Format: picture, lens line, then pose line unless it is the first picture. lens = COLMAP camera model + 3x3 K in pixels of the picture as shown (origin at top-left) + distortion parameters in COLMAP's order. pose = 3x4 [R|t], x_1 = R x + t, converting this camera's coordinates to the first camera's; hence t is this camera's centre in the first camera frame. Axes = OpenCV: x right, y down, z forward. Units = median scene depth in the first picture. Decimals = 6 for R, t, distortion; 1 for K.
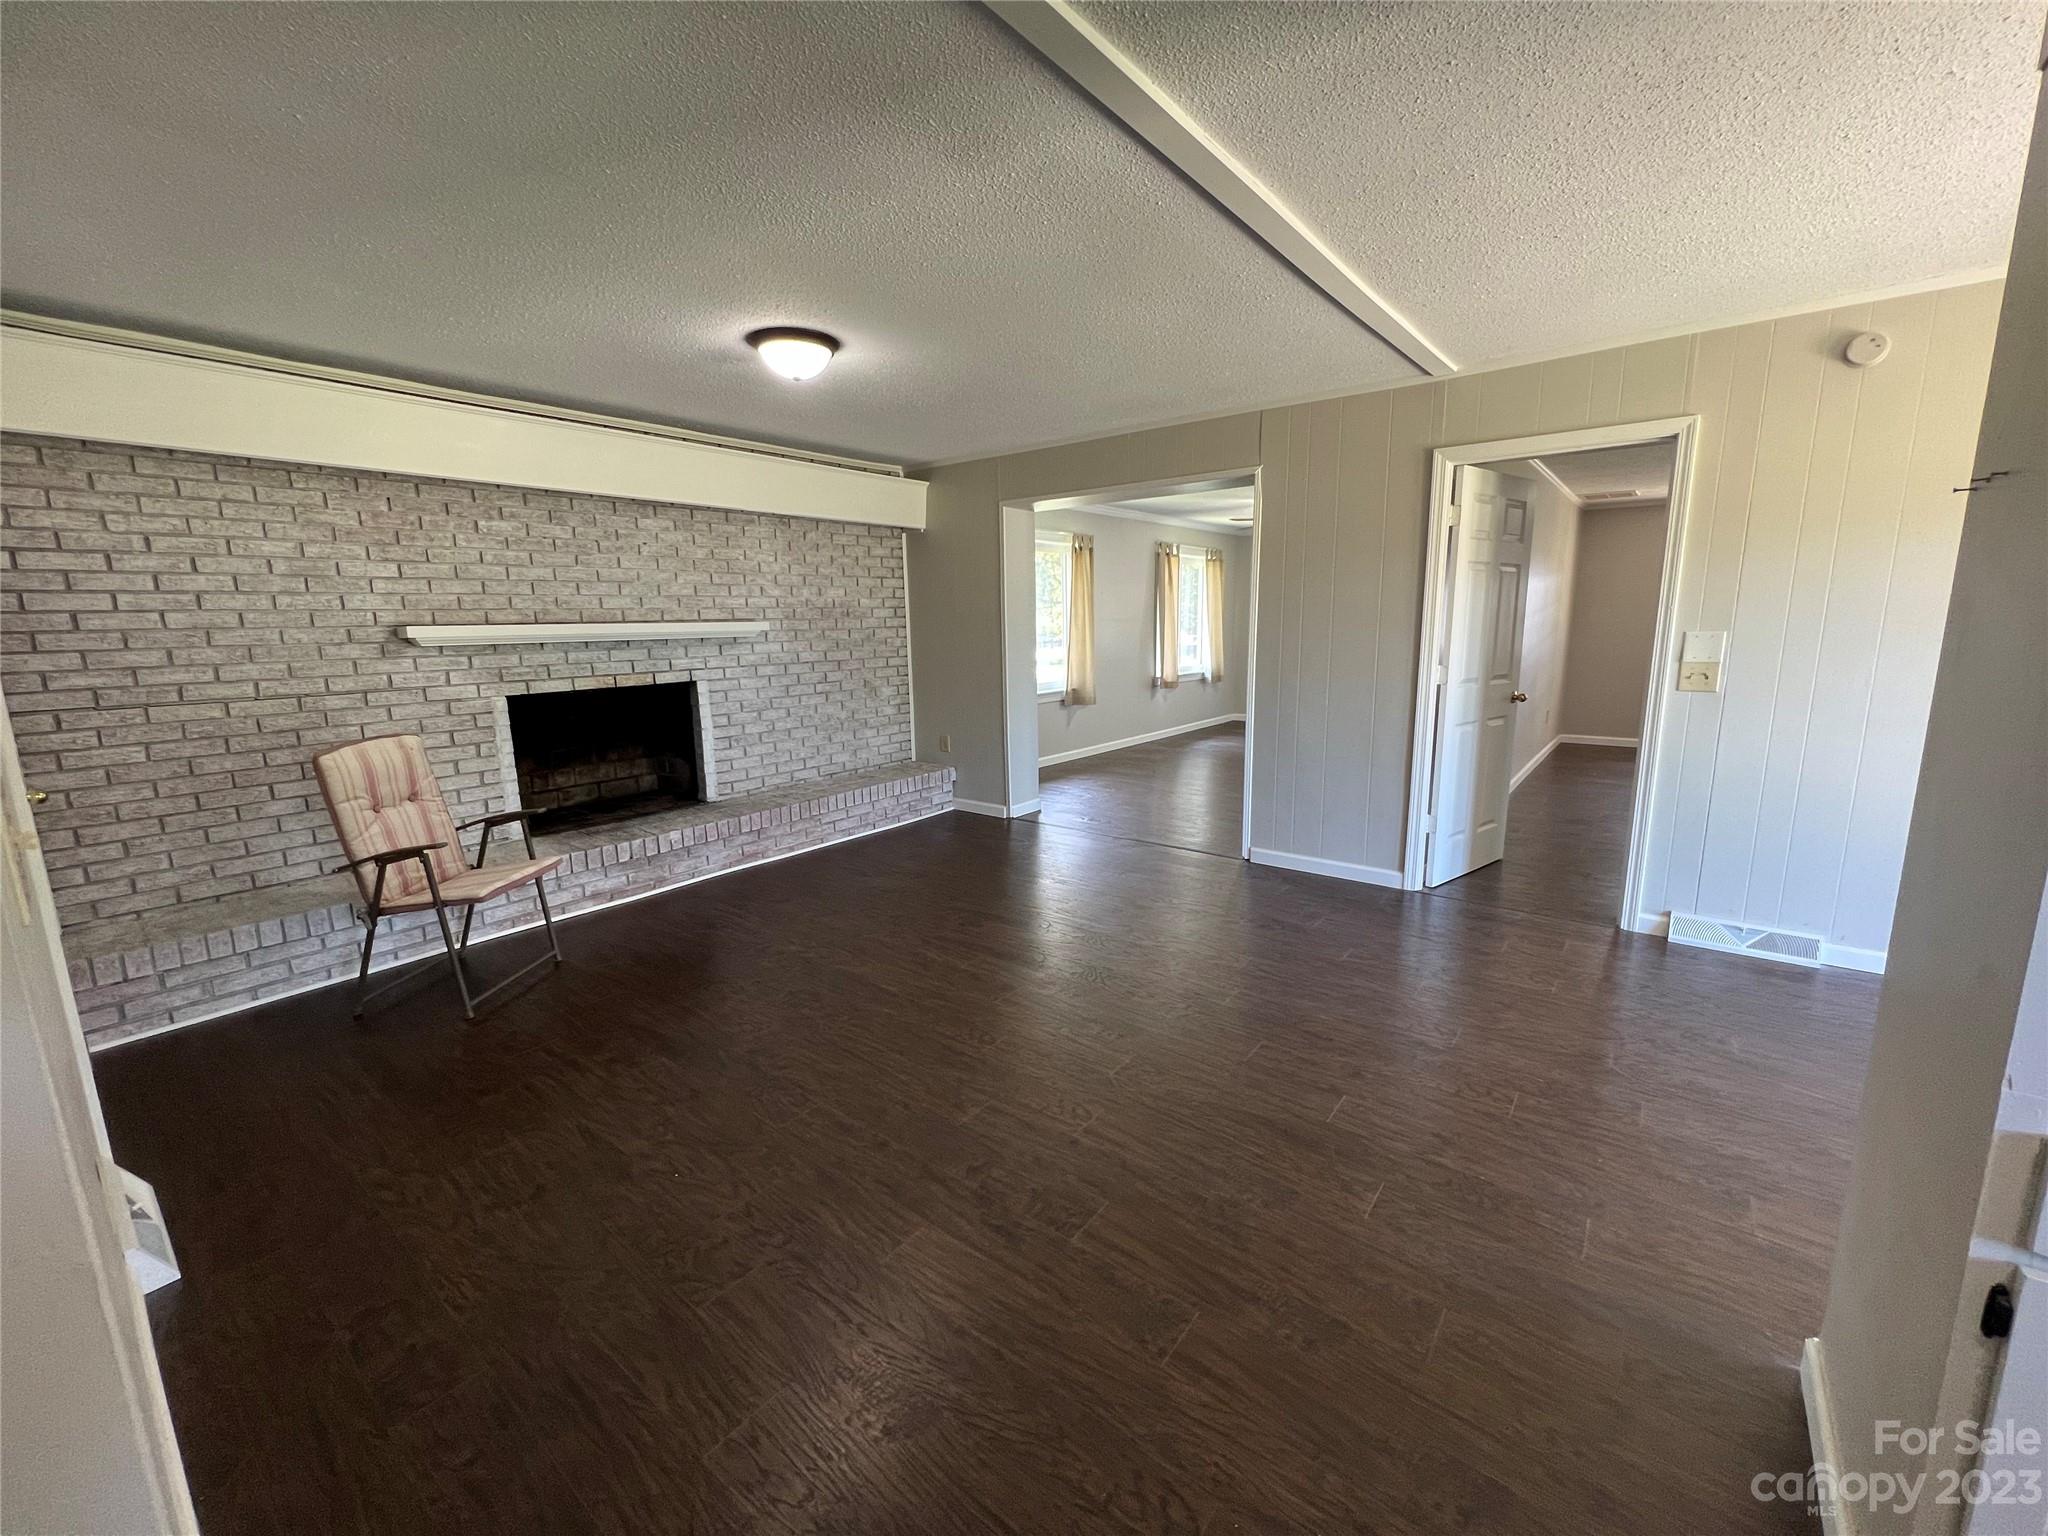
lens RADIAL K [[820.9, 0, 1014.7], [0, 820.9, 764.6], [0, 0, 1]] dist [0.001786, -0.000309]
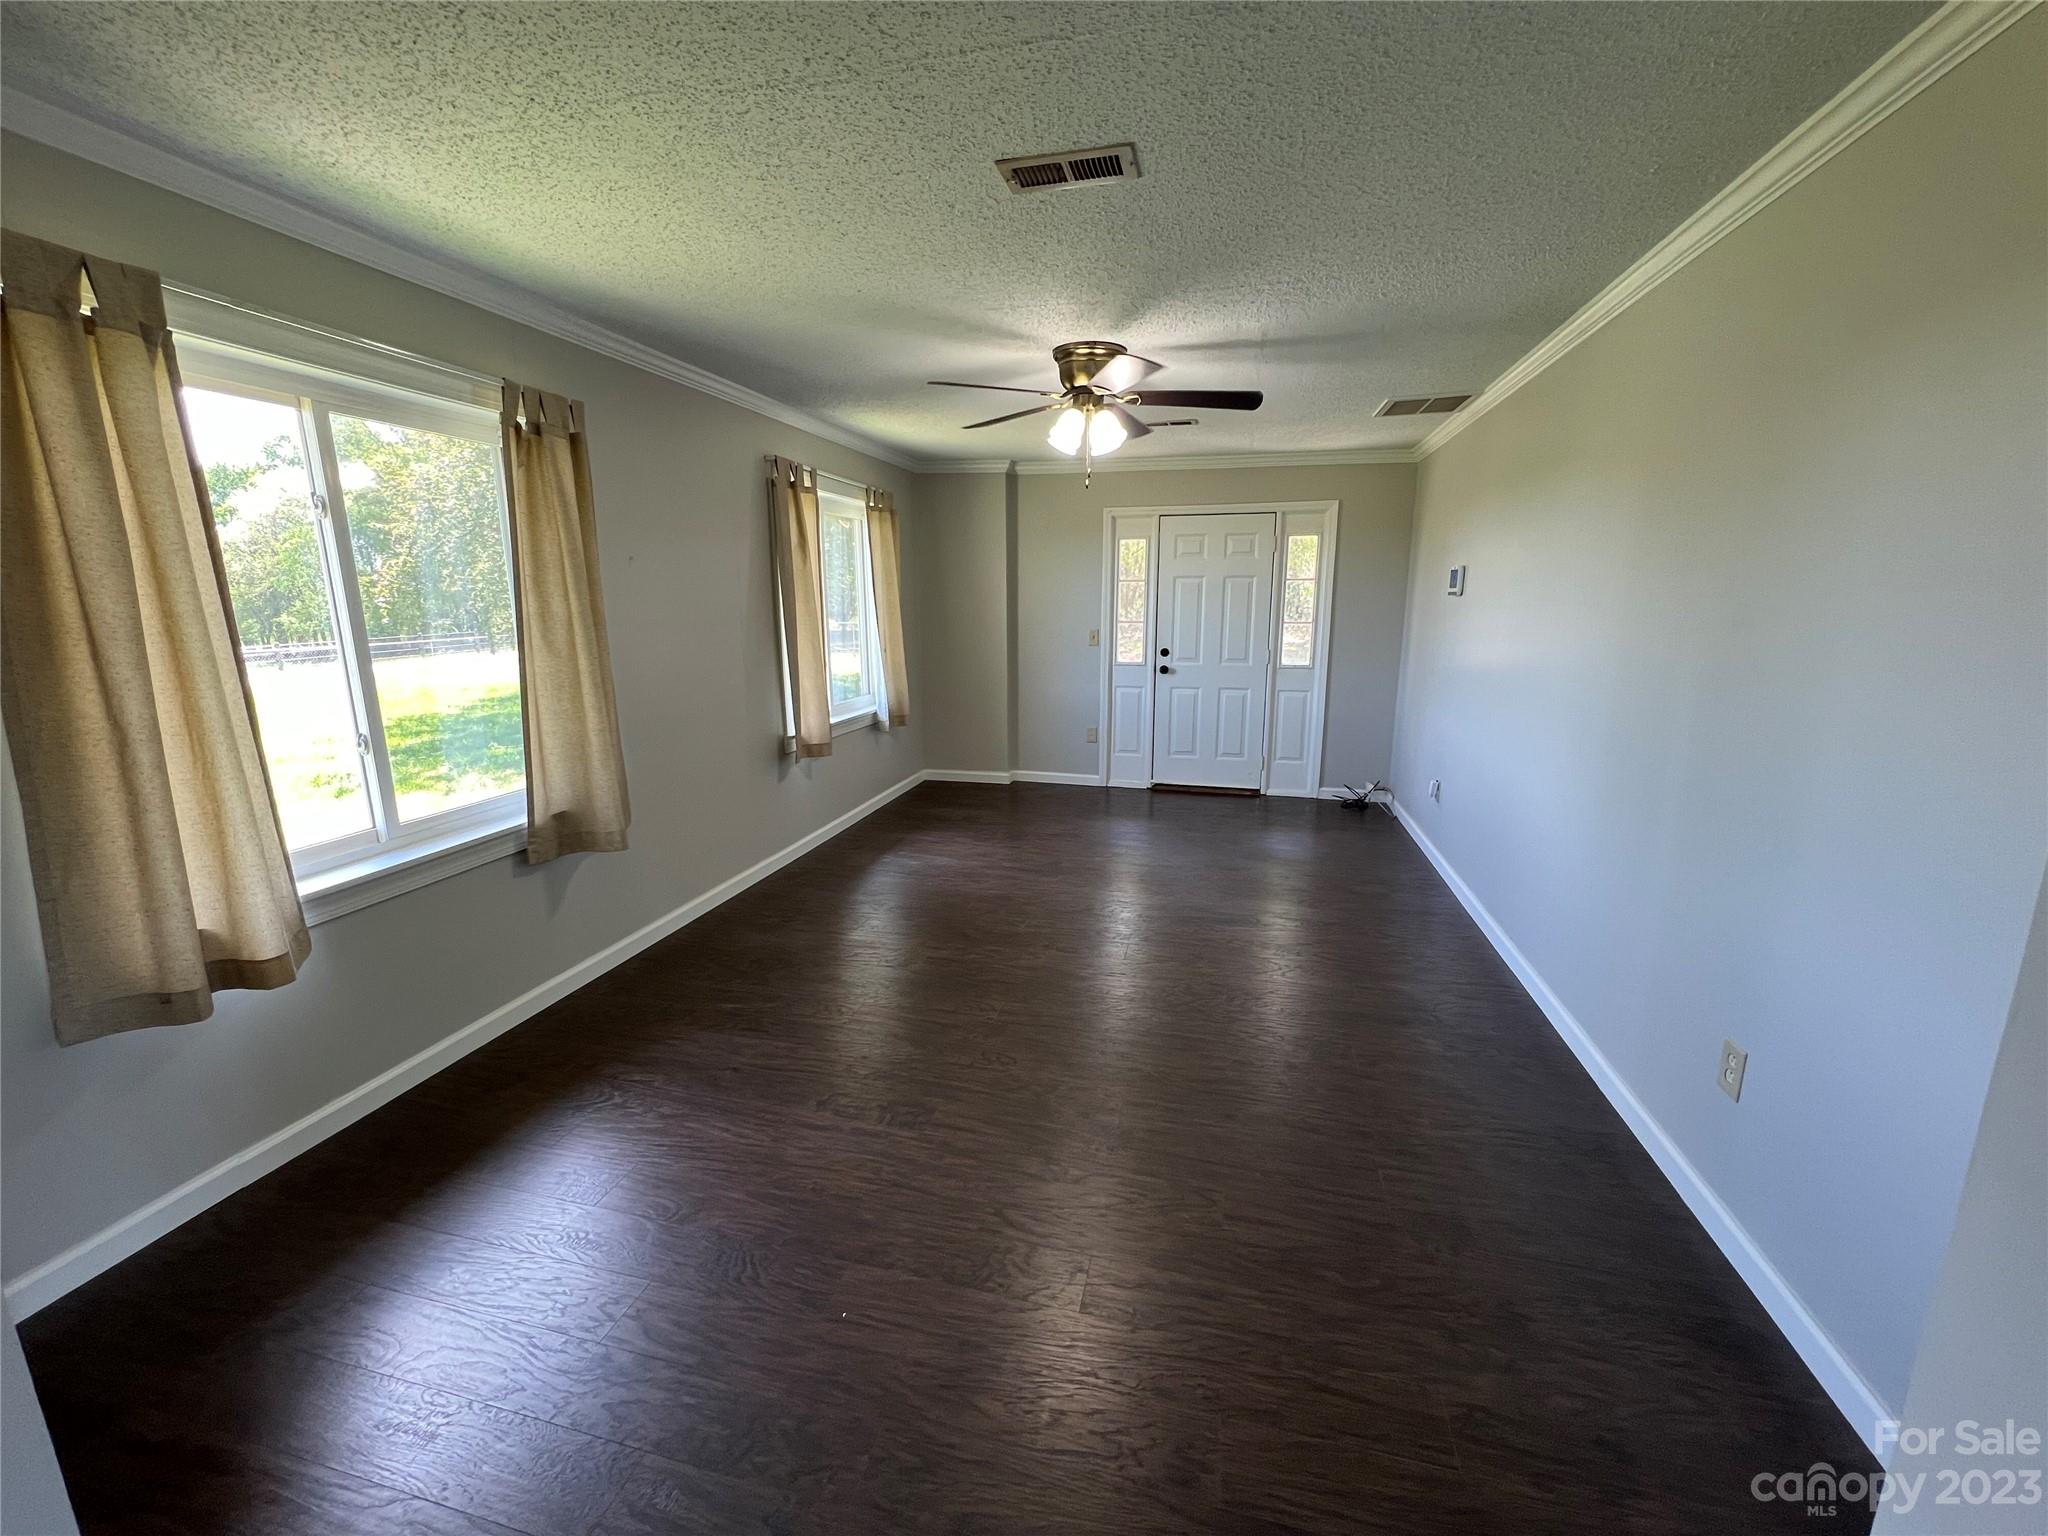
lens RADIAL K [[820.9, 0, 1018.5], [0, 820.9, 769.0], [0, 0, 1]] dist [0.001786, -0.000309]
pose [[0.910178, -0.071999, 0.407911, 0.097284], [0.059846, 0.997303, 0.042494, -0.101027], [-0.409871, -0.014265, 0.912032, 0.497010]]
